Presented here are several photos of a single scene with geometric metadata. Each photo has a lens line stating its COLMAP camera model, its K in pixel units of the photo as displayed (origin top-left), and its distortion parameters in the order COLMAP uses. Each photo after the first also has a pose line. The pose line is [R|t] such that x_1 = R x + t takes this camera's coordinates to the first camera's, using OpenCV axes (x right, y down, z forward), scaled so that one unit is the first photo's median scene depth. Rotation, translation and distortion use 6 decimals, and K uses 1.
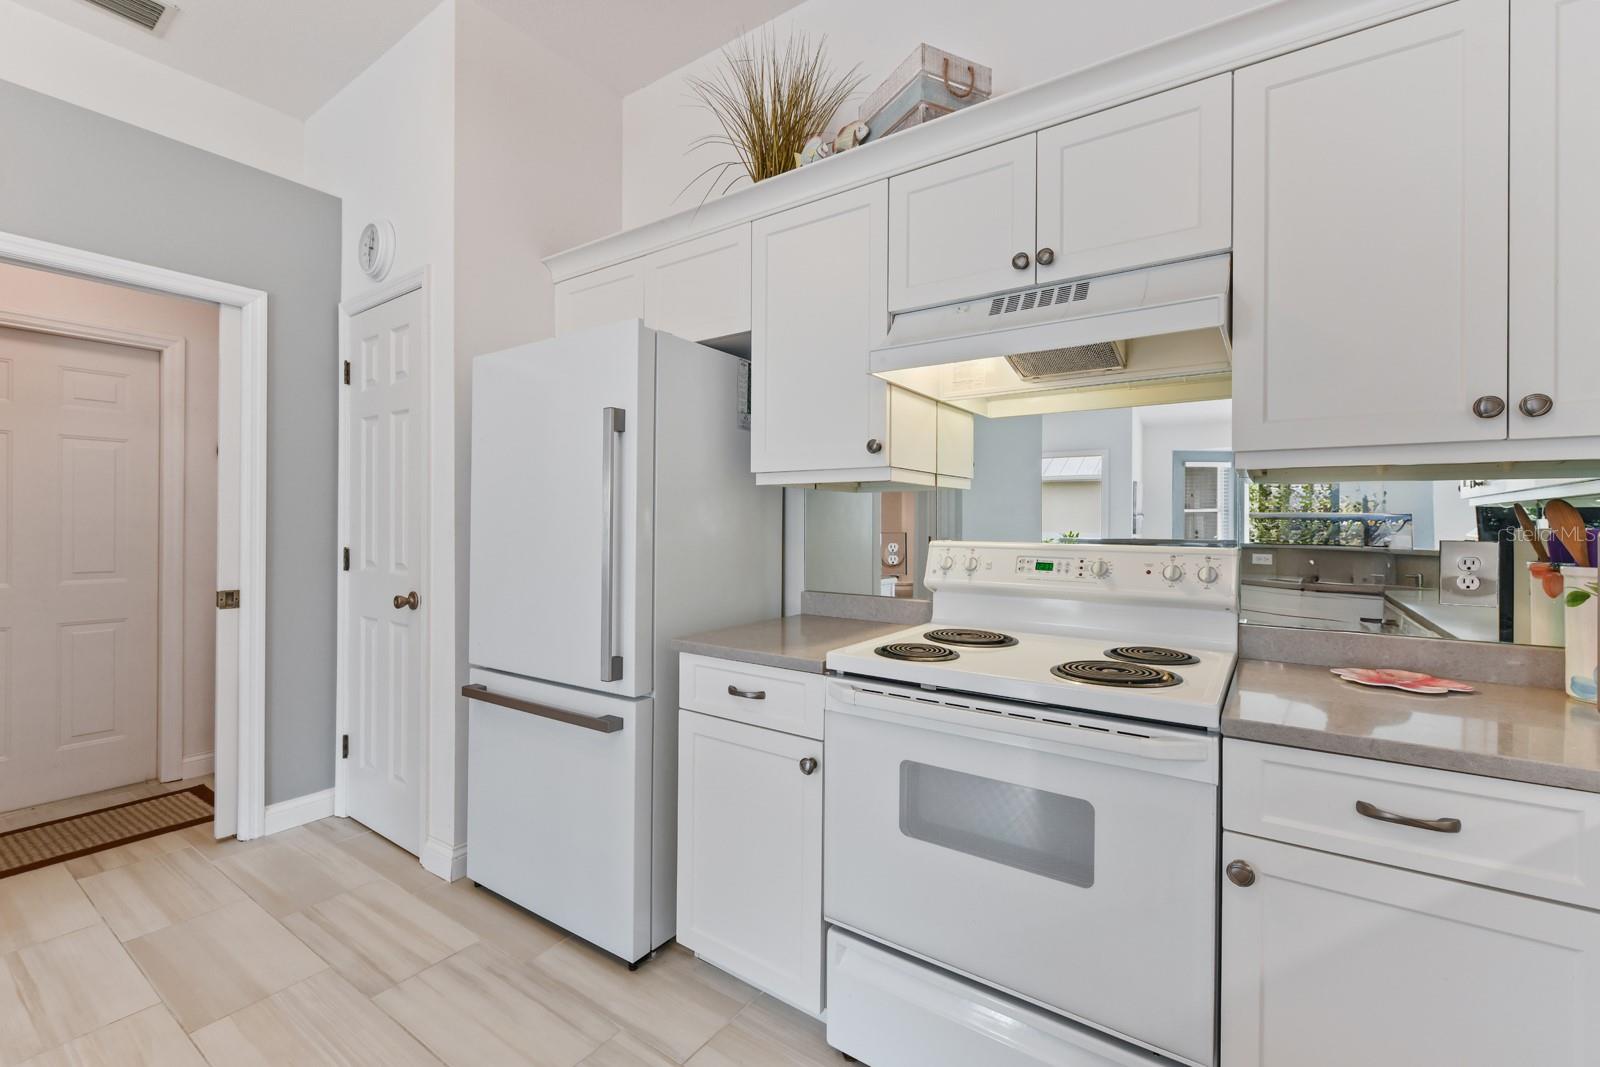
lens RADIAL K [[679.5, 0, 794.8], [0, 679.5, 525.7], [0, 0, 1]] dist [-0.001235, -0.000242]
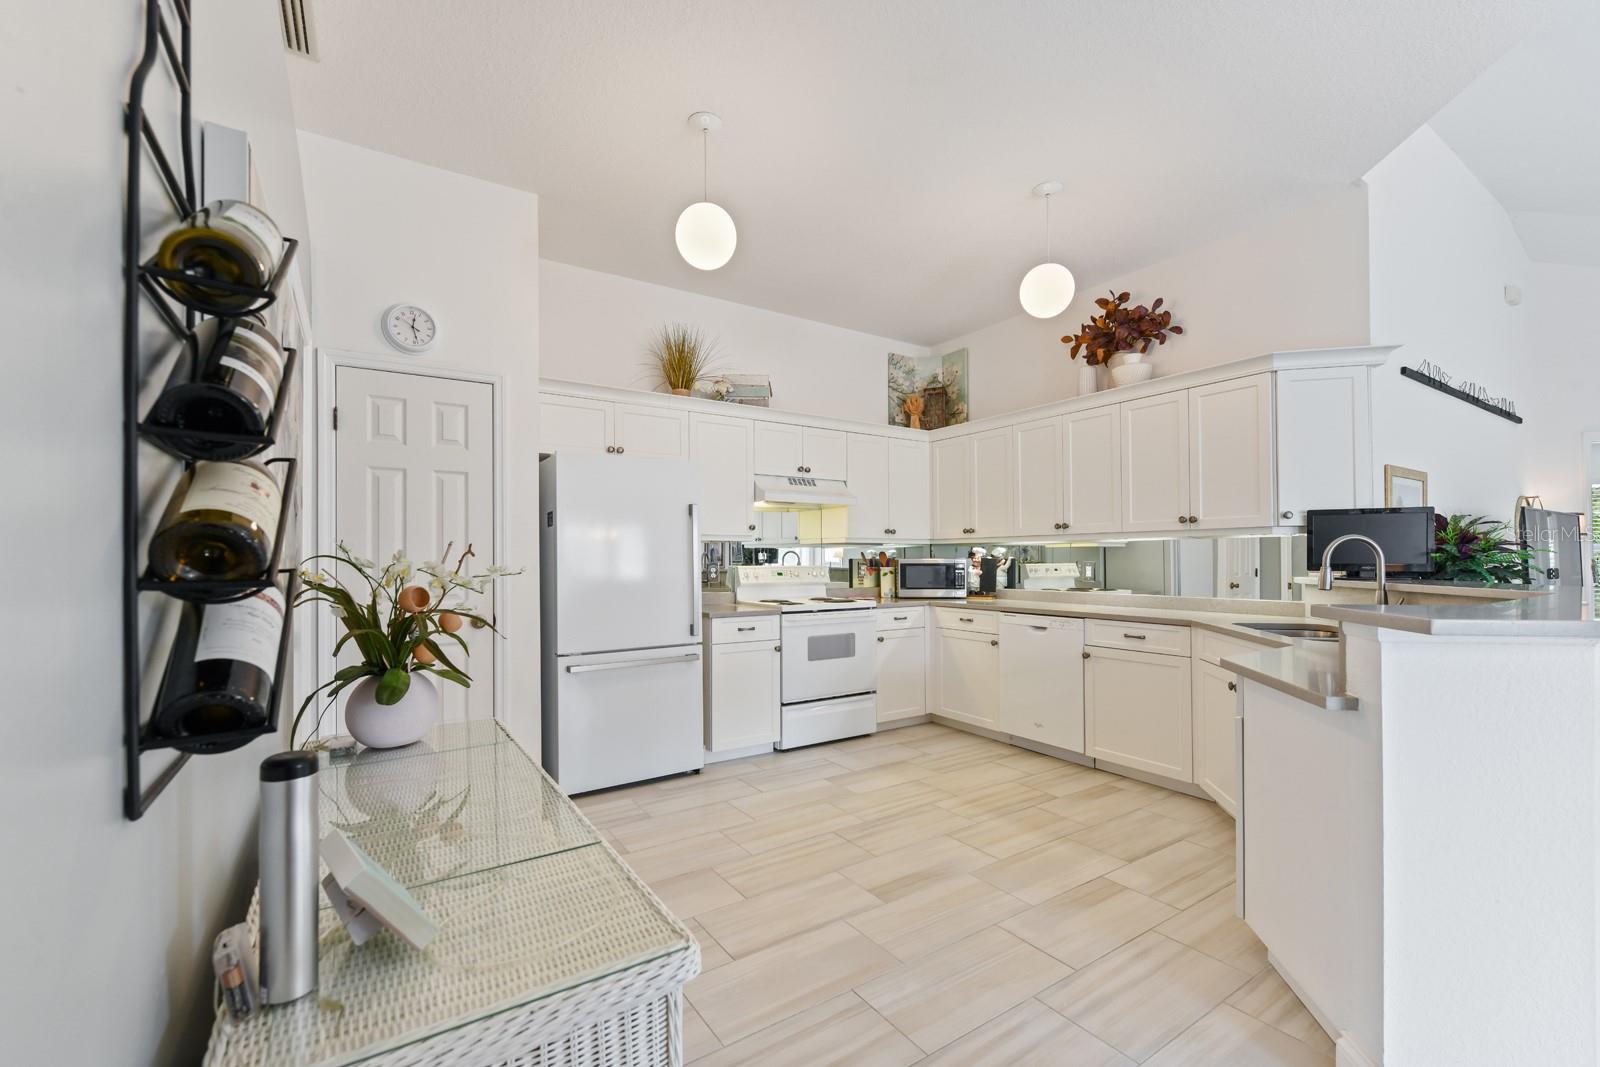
lens RADIAL K [[670.7, 0, 794.7], [0, 670.7, 553.9], [0, 0, 1]] dist [0.000645, -0.000205]
pose [[0.373747, -0.002577, 0.927527, -2.185691], [0.007442, 0.999972, -0.000221, -0.019856], [-0.927501, 0.006986, 0.373756, -0.052589]]
